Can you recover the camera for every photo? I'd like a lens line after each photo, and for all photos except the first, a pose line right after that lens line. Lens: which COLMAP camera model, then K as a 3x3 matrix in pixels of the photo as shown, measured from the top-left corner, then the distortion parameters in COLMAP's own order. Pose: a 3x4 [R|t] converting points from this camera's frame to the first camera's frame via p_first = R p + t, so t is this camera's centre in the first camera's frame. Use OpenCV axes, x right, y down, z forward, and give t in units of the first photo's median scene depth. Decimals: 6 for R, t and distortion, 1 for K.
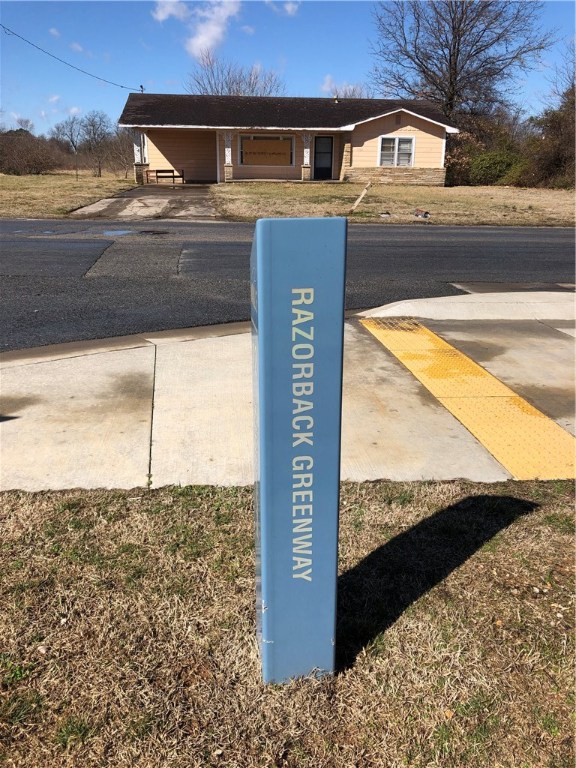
lens RADIAL K [[628.7, 0, 288.1], [0, 628.7, 358.8], [0, 0, 1]] dist [0.029131, 0.004587]
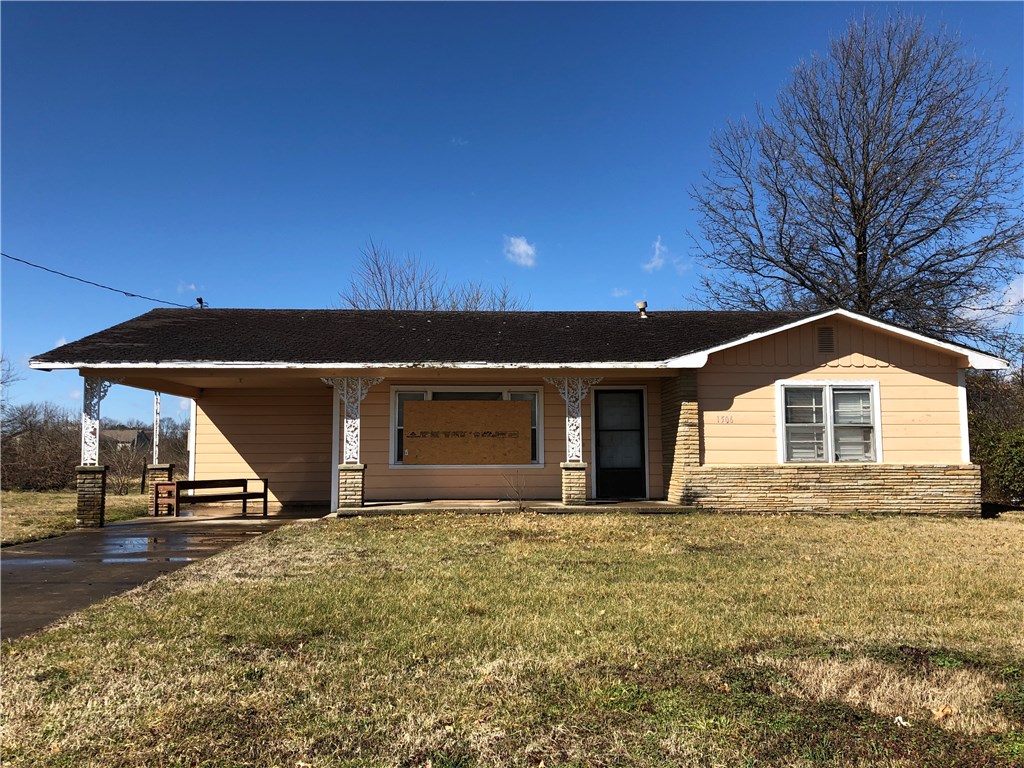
lens RADIAL K [[838.3, 0, 514.8], [0, 838.3, 389.2], [0, 0, 1]] dist [0.029131, 0.004587]
pose [[0.998461, -0.020609, -0.051490, 0.020956], [-0.000067, 0.927944, -0.372719, -0.170489], [0.055462, 0.372149, 0.926515, 0.548136]]
